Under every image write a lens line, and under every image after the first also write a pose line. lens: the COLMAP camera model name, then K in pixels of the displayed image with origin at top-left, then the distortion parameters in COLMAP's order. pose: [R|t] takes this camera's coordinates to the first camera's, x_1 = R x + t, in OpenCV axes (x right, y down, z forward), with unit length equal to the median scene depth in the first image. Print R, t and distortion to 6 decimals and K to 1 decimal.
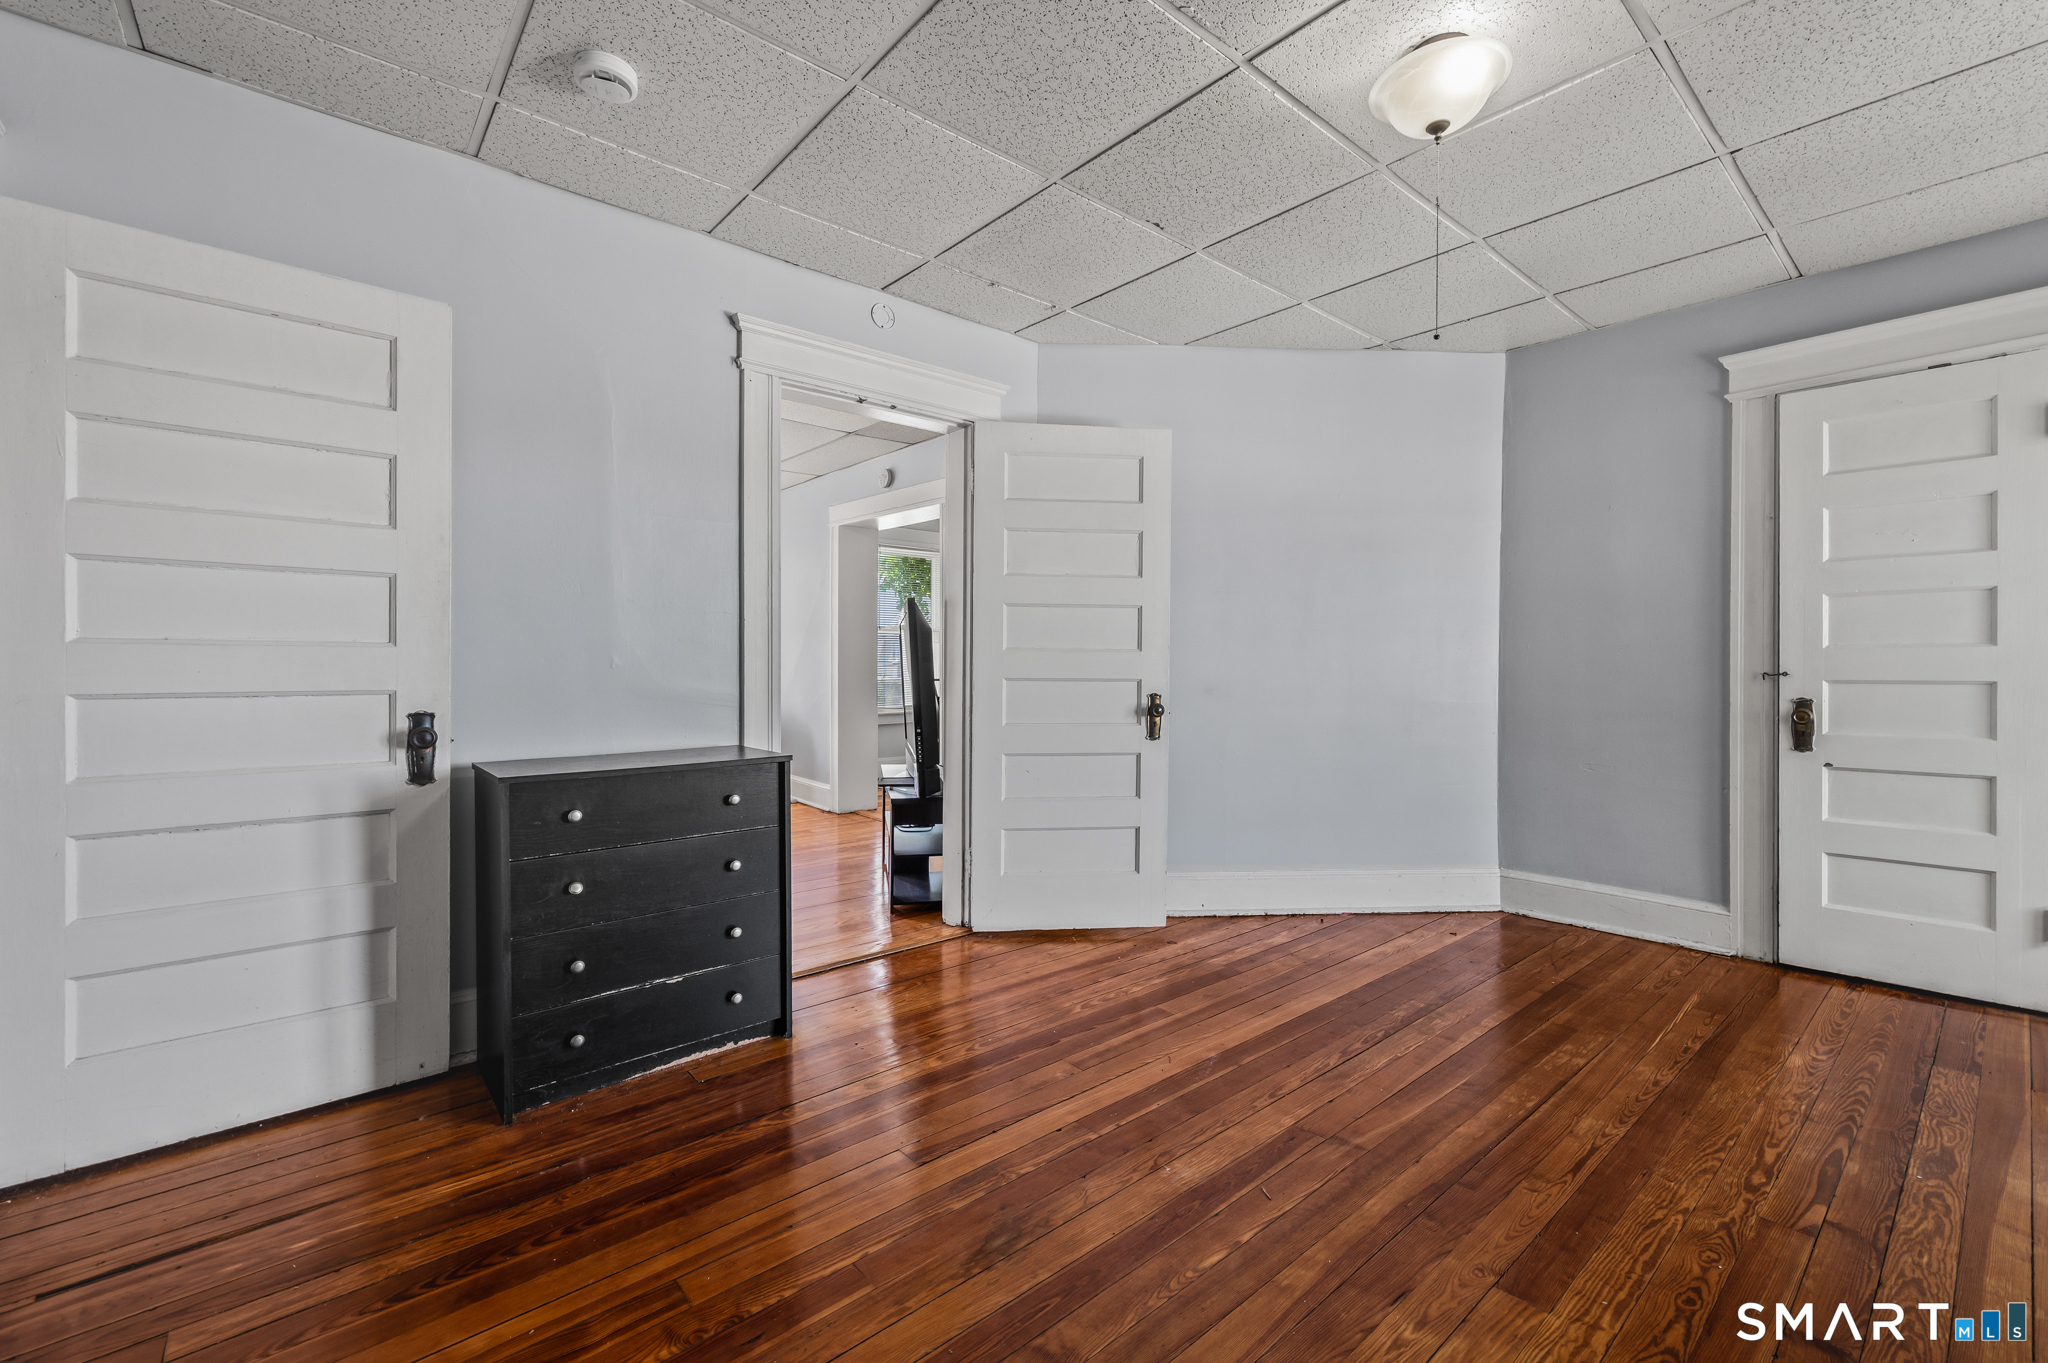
lens RADIAL K [[824.2, 0, 1028.8], [0, 824.2, 670.1], [0, 0, 1]] dist [0.000163, -0.001046]
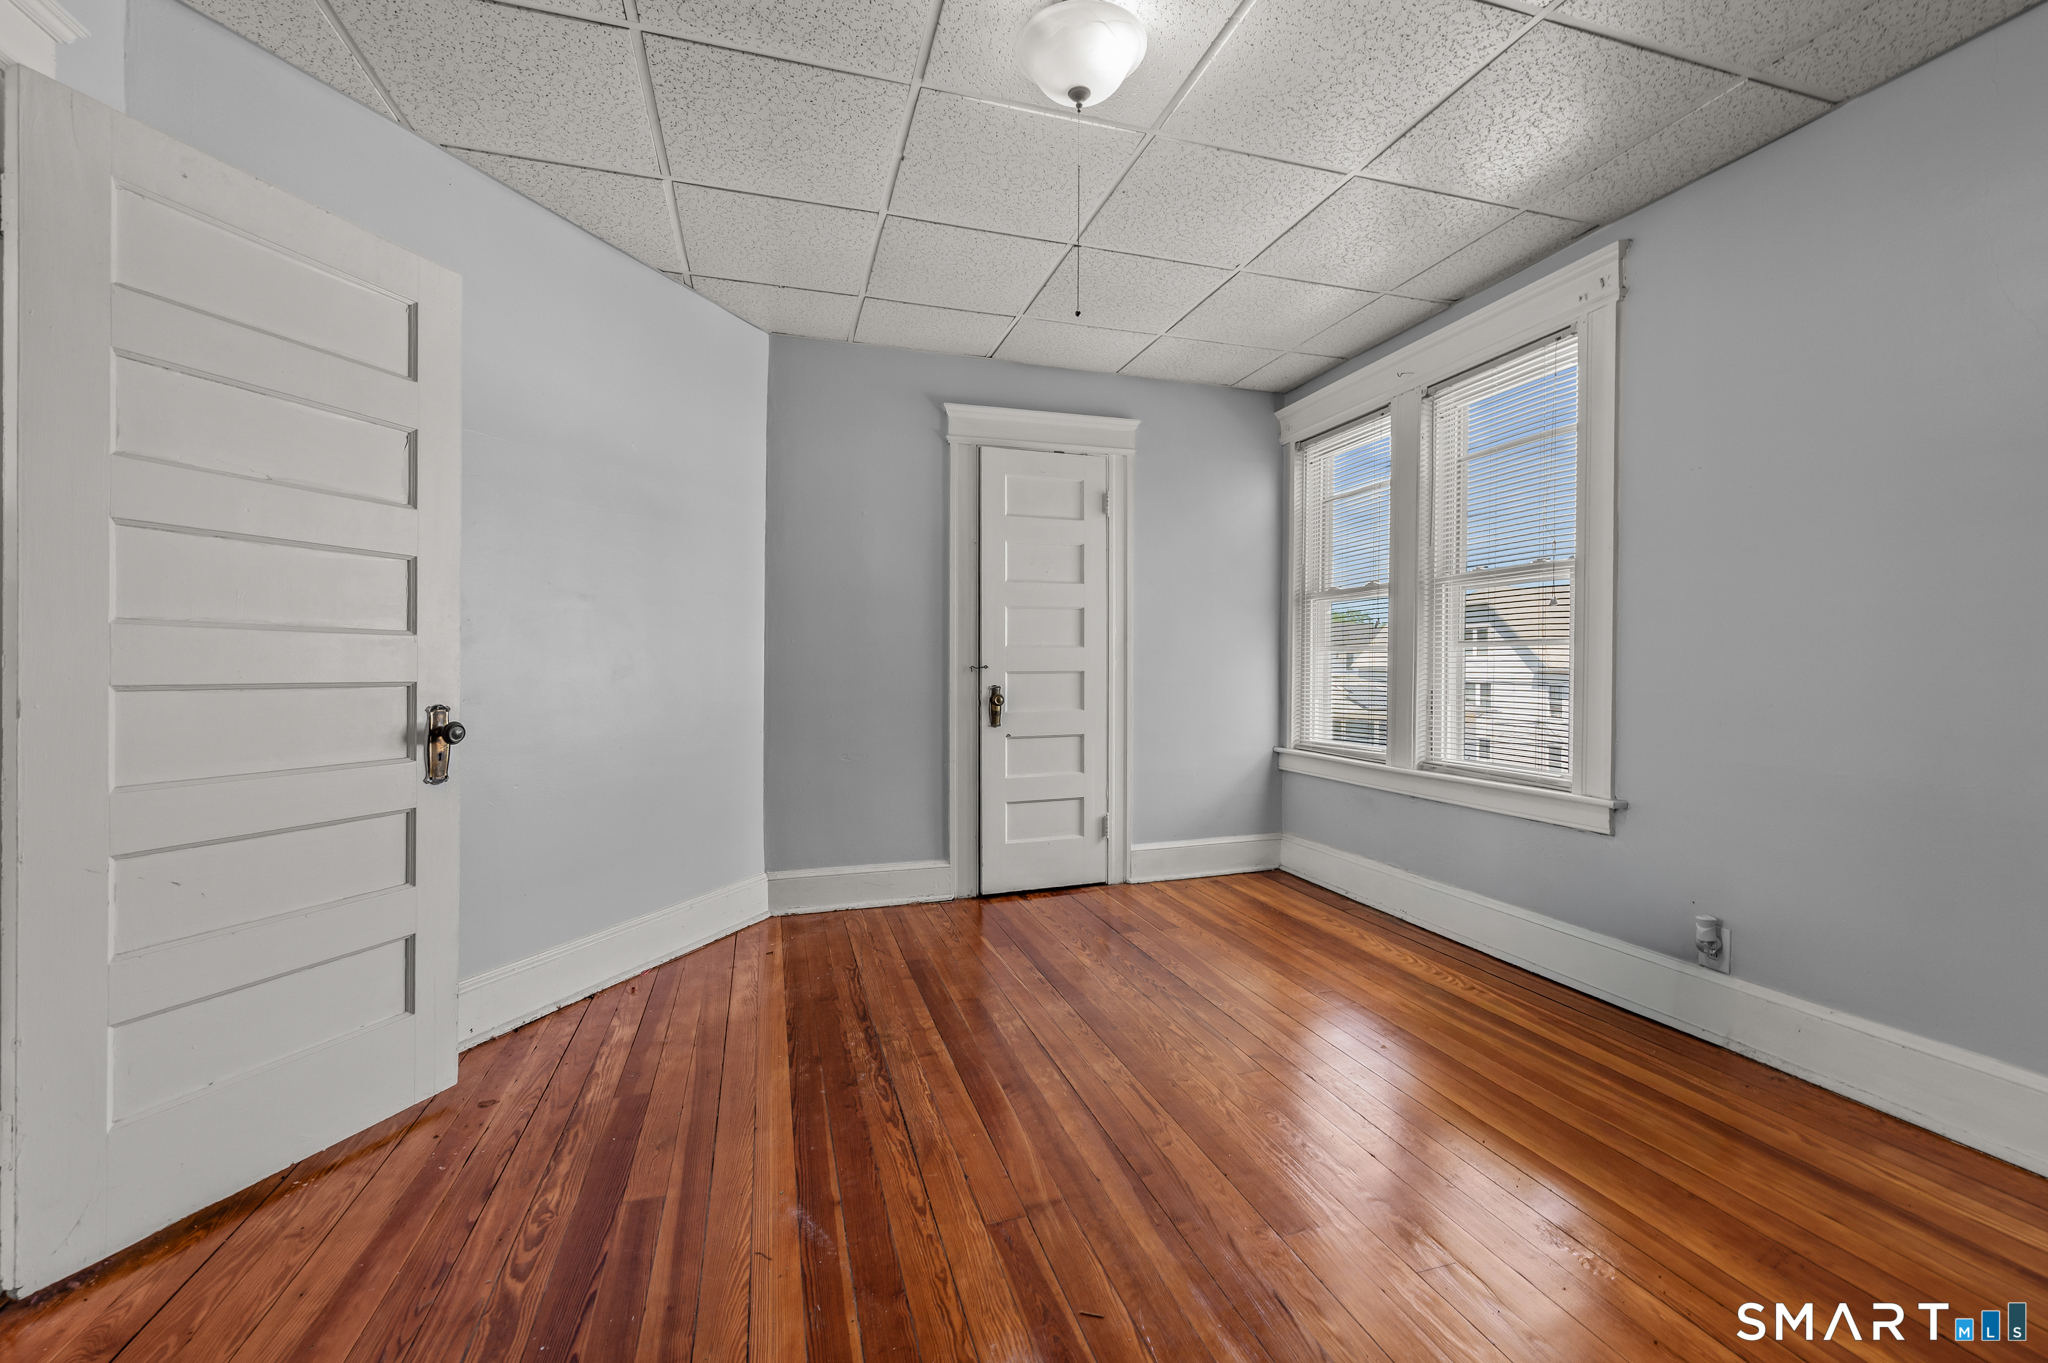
lens RADIAL K [[863.4, 0, 1031.1], [0, 863.4, 675.2], [0, 0, 1]] dist [-0.001187, 0.000189]
pose [[0.413397, -0.013470, 0.910451, -0.264175], [0.007451, 0.999907, 0.011411, 0.002492], [-0.910520, 0.002067, 0.413459, 0.381375]]
